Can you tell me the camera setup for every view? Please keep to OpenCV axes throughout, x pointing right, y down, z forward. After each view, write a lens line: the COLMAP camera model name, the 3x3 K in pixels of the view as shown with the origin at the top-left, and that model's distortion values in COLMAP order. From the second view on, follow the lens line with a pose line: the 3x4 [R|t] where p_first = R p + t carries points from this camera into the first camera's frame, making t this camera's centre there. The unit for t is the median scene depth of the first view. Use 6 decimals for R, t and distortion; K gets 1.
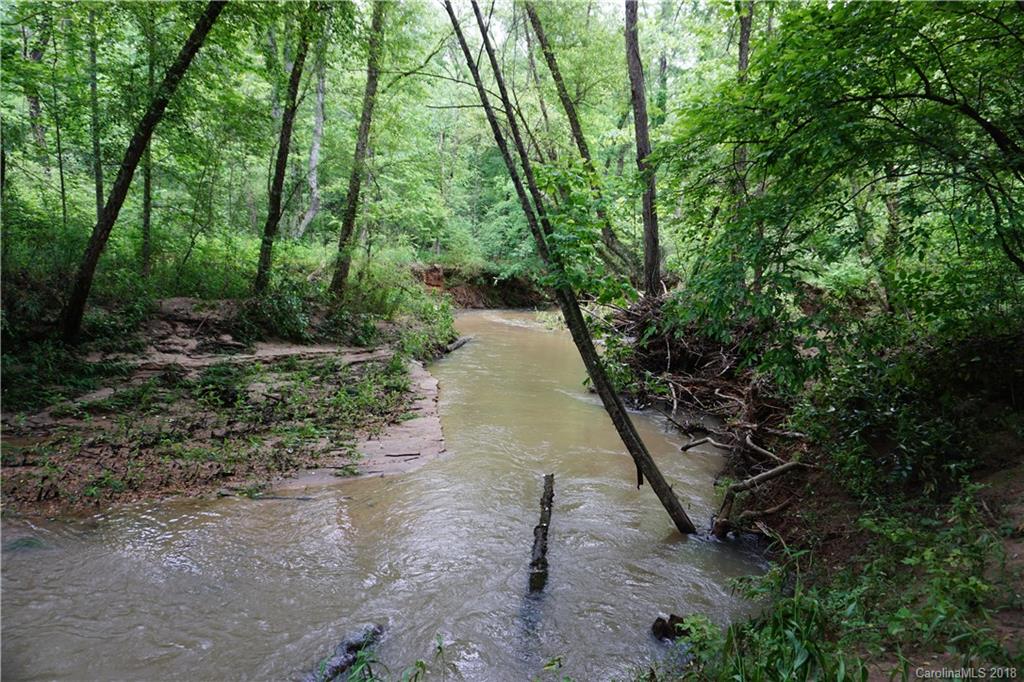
lens RADIAL K [[682.6, 0, 512.9], [0, 682.6, 337.8], [0, 0, 1]] dist [-0.047242, 0.033009]
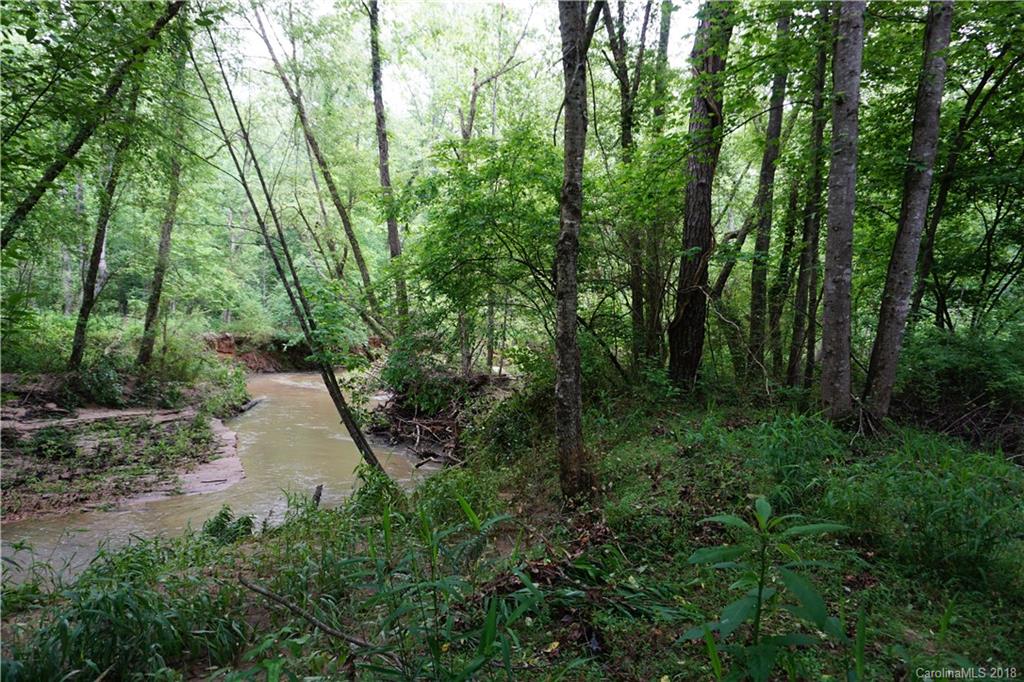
lens RADIAL K [[682.6, 0, 506.8], [0, 682.6, 342.7], [0, 0, 1]] dist [-0.047242, 0.033009]
pose [[0.959240, -0.020398, 0.281856, 0.021715], [0.042297, 0.996519, -0.071834, 0.008071], [-0.279409, 0.080827, 0.956764, -0.366281]]
